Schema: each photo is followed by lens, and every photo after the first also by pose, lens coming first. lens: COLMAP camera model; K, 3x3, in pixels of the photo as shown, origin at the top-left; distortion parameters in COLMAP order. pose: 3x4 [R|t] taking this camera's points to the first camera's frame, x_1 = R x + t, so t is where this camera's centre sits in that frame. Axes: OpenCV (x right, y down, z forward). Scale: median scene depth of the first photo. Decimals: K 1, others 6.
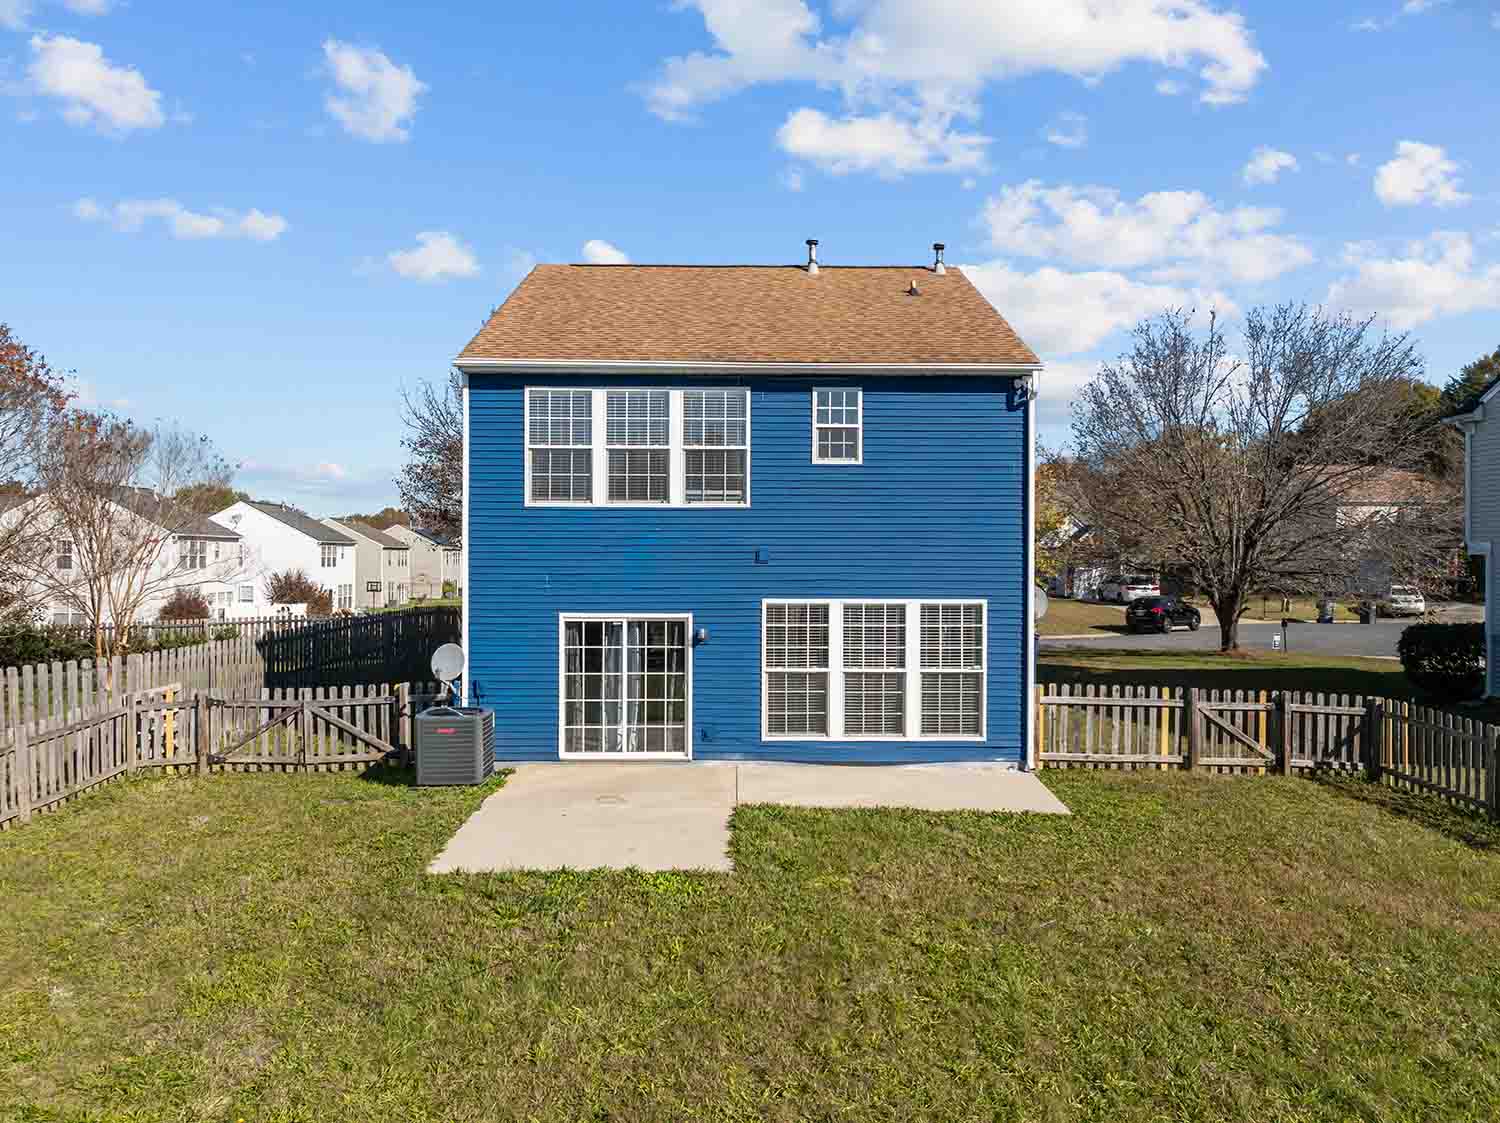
lens RADIAL K [[1069.7, 0, 750.0], [0, 1069.7, 561.5], [0, 0, 1]] dist [-0.034342, 0.002286]
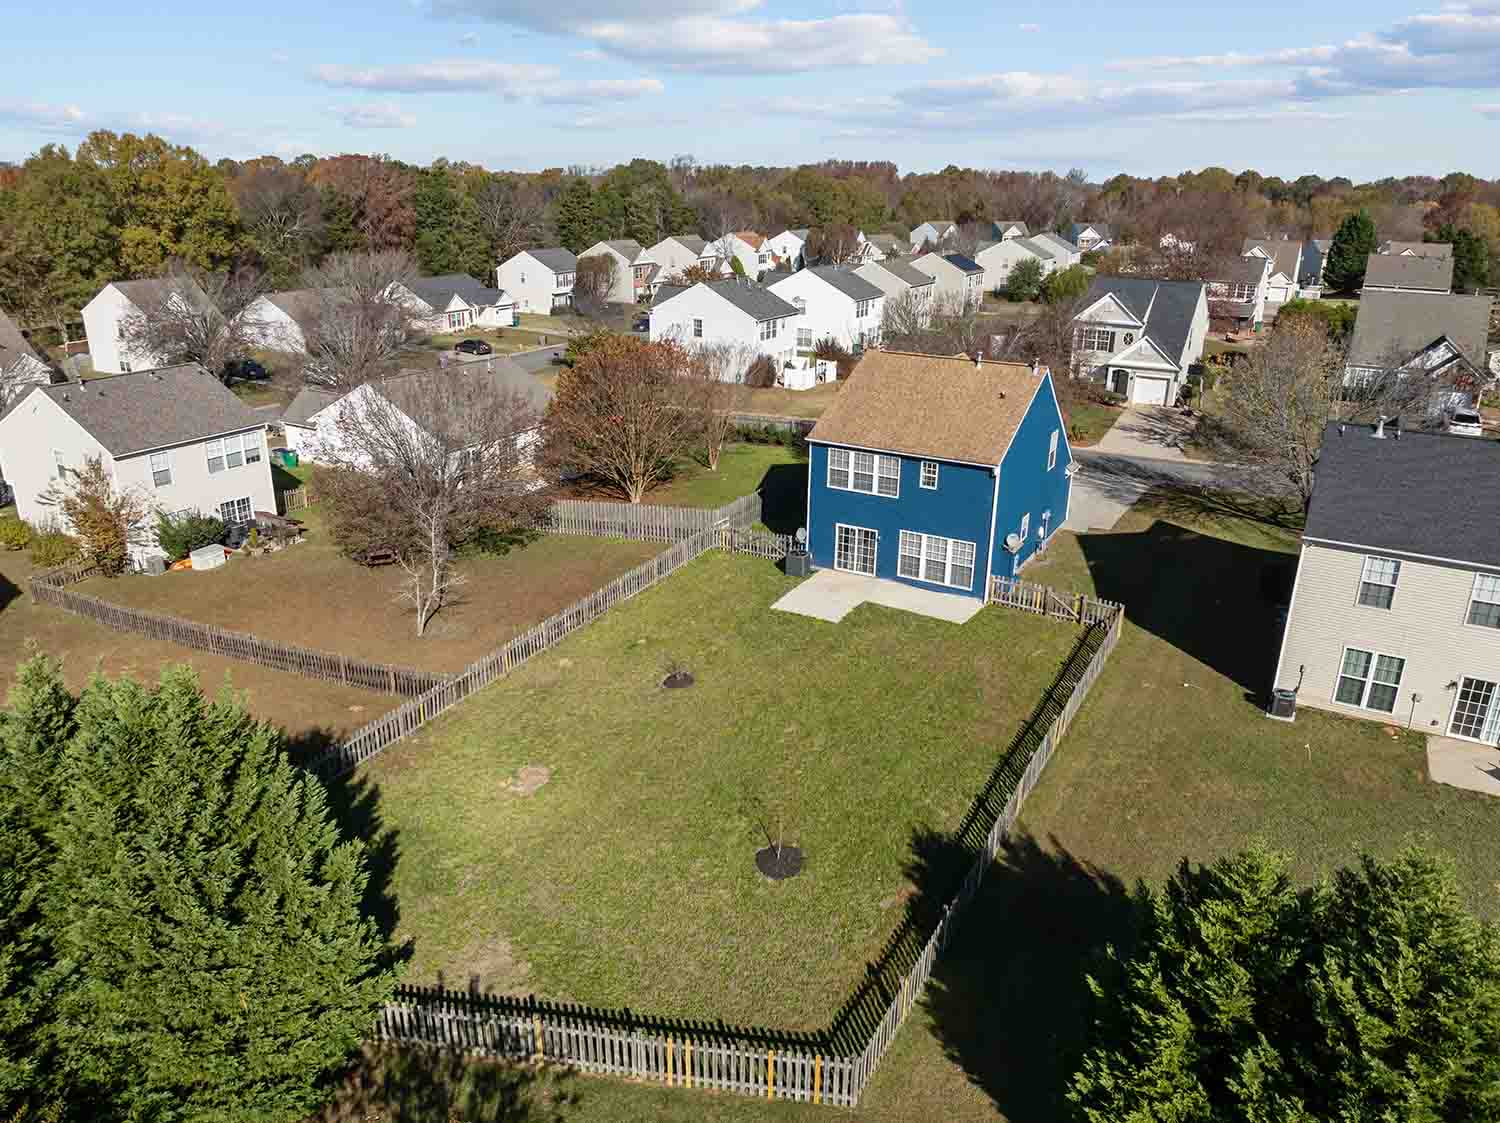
lens RADIAL K [[1057.1, 0, 750.0], [0, 1057.1, 561.5], [0, 0, 1]] dist [-0.039738, 0.007144]
pose [[0.861021, 0.181558, -0.475057, 1.029096], [-0.012938, 0.941623, 0.336421, -0.835665], [0.508405, -0.283519, 0.813106, -1.543031]]
